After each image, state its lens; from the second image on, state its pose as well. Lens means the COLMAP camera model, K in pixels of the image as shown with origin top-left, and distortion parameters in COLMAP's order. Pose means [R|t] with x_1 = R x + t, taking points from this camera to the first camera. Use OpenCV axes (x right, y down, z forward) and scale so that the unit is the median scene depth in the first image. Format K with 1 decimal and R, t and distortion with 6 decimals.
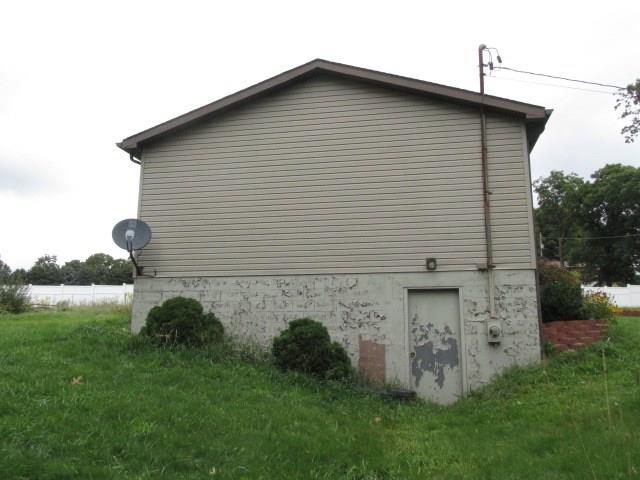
lens RADIAL K [[541.6, 0, 319.9], [0, 541.6, 240.3], [0, 0, 1]] dist [-0.027458, 0.018337]
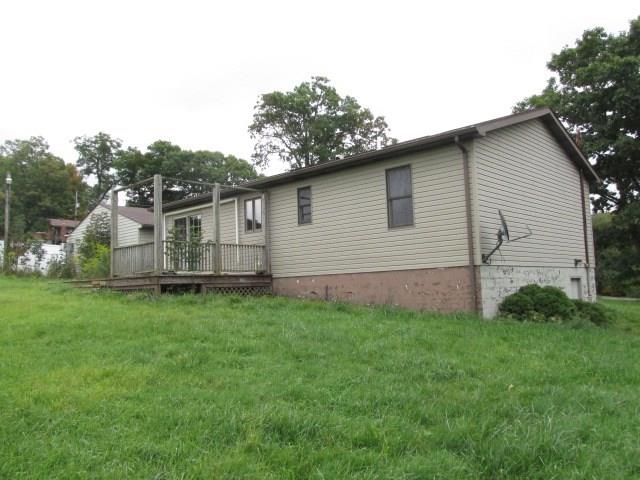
lens RADIAL K [[541.6, 0, 319.8], [0, 541.6, 240.2], [0, 0, 1]] dist [-0.027458, 0.018337]
pose [[0.519852, 0.058565, 0.852247, -0.237087], [-0.130973, 0.991316, 0.011769, 0.008186], [-0.844157, -0.117740, 0.523008, 0.110460]]
